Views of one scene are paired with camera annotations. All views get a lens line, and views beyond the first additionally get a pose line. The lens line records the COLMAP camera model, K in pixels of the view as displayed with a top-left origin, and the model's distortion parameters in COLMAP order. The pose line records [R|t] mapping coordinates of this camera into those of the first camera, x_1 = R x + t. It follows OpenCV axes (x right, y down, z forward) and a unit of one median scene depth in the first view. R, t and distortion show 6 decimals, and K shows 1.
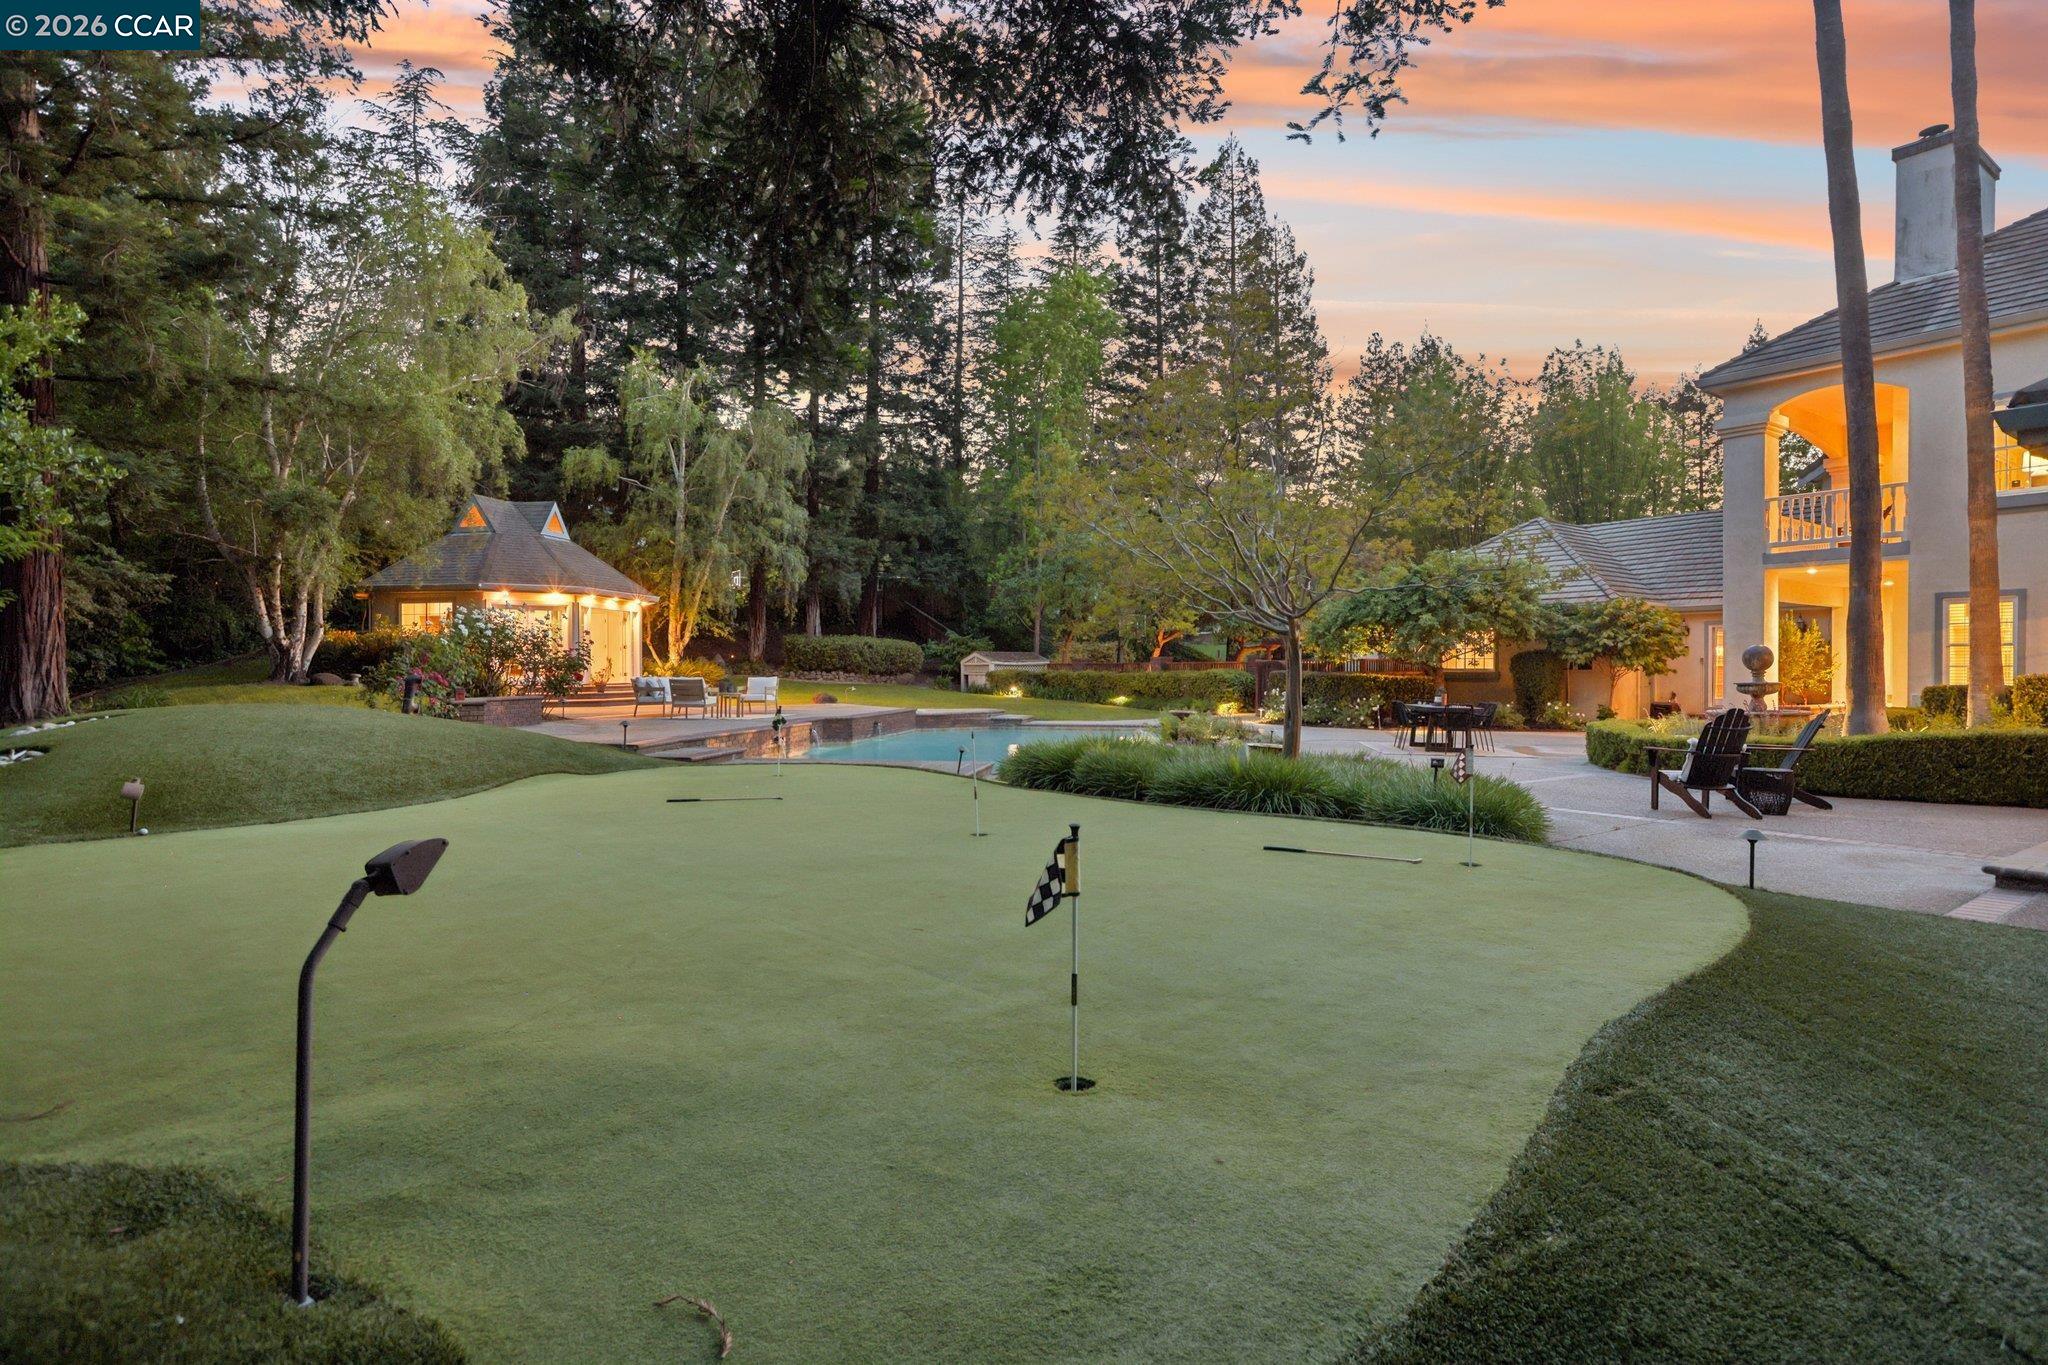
lens RADIAL K [[1049.4, 0, 1030.6], [0, 1049.4, 660.4], [0, 0, 1]] dist [-0.001499, -0.000065]
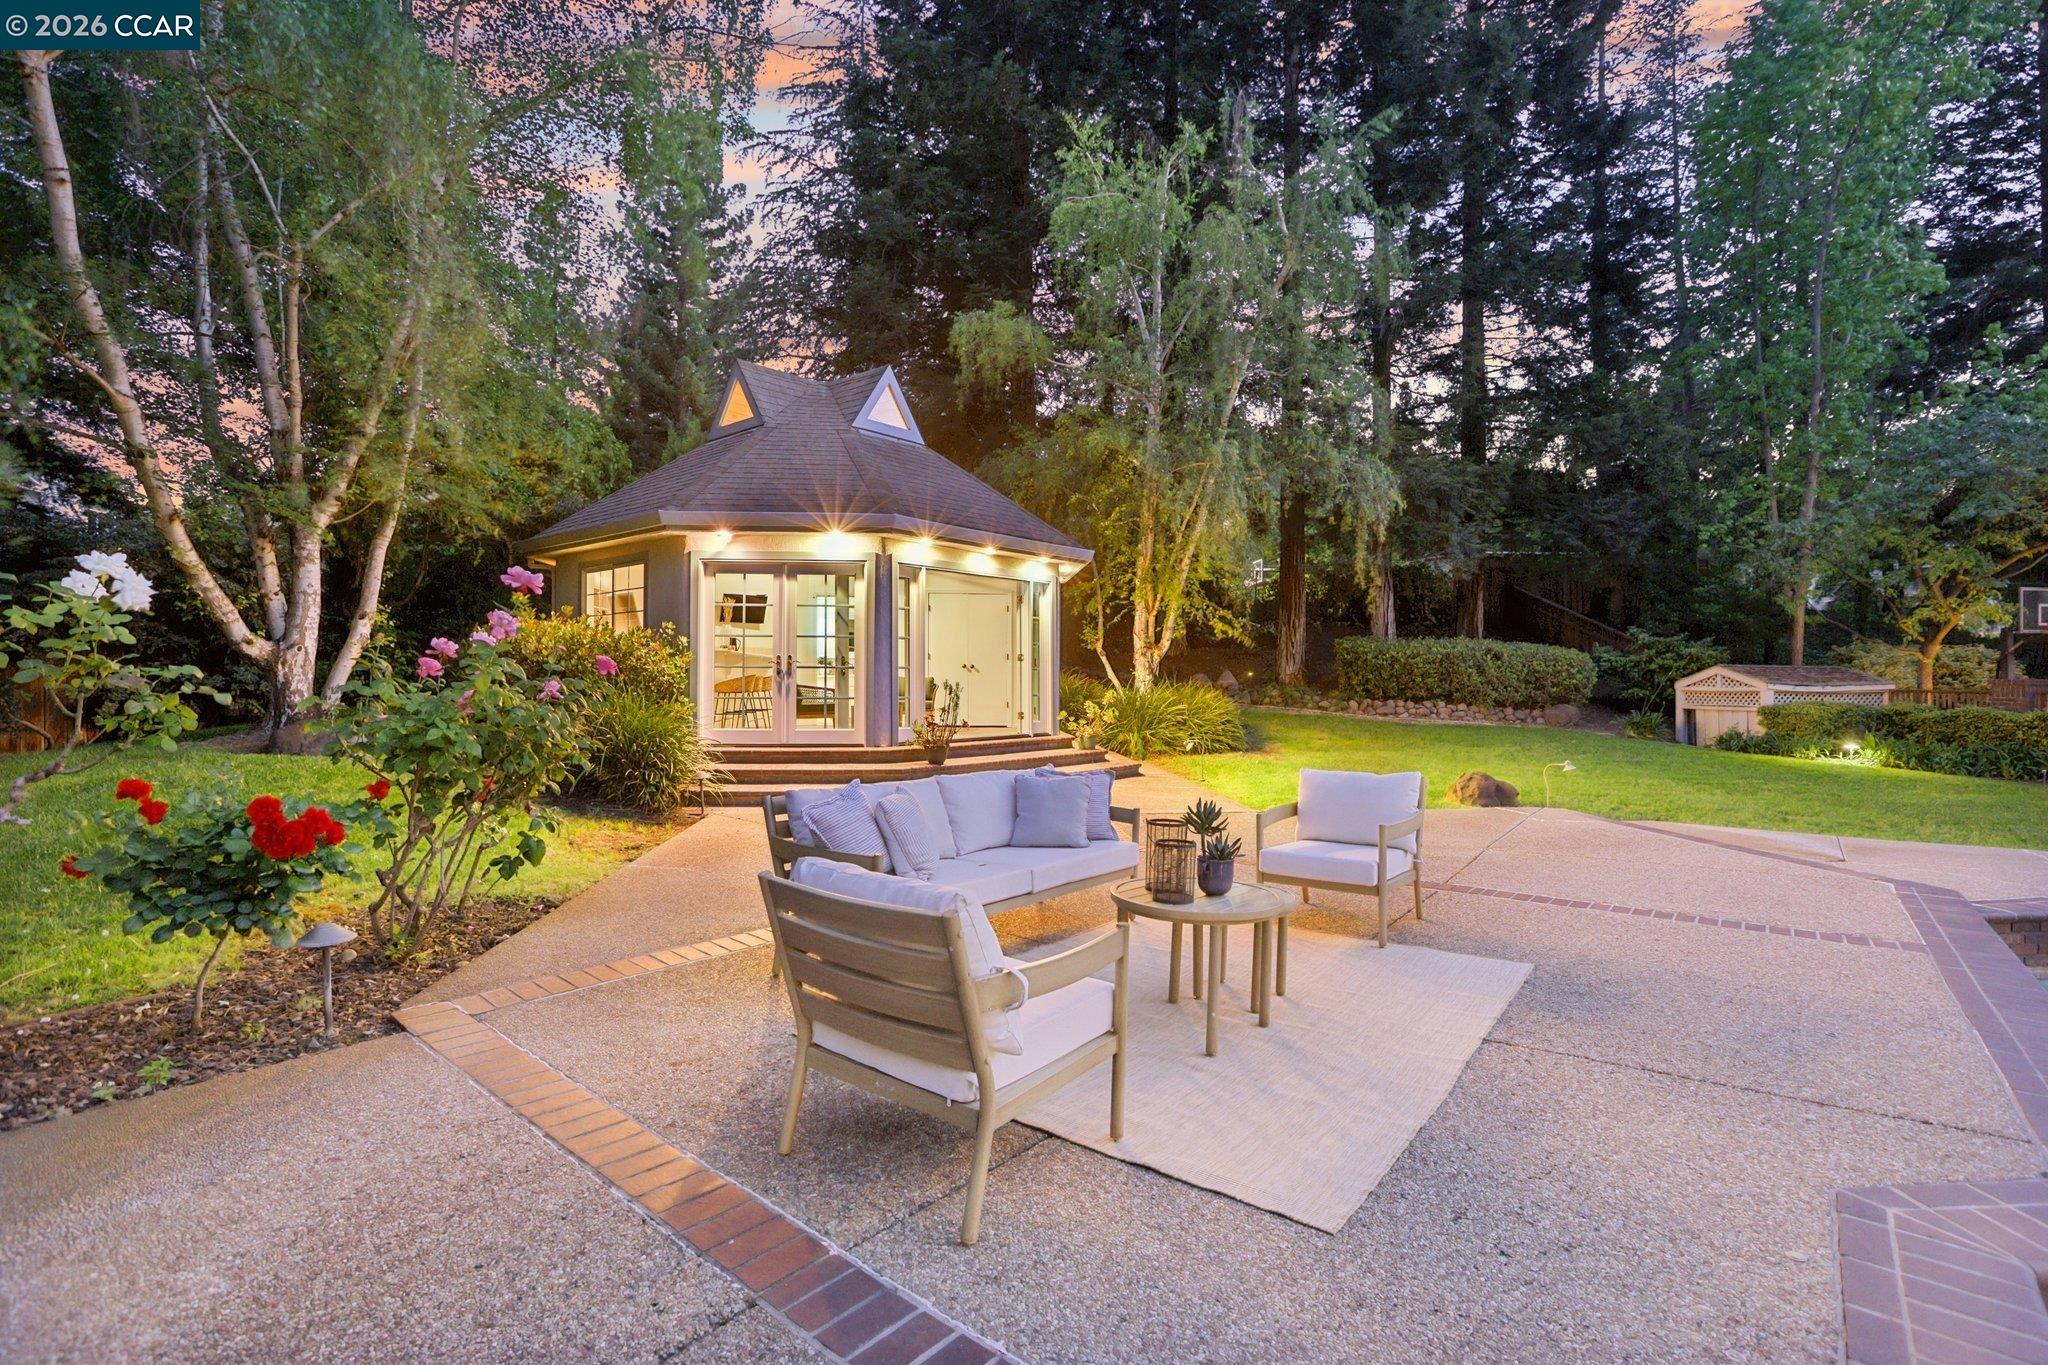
lens RADIAL K [[939.0, 0, 1031.2], [0, 939.0, 671.3], [0, 0, 1]] dist [-0.004997, -0.000178]
pose [[0.873878, 0.001586, -0.486142, -0.133954], [-0.001687, 0.999999, 0.000229, -0.005280], [0.486142, 0.000620, 0.873880, 0.475913]]
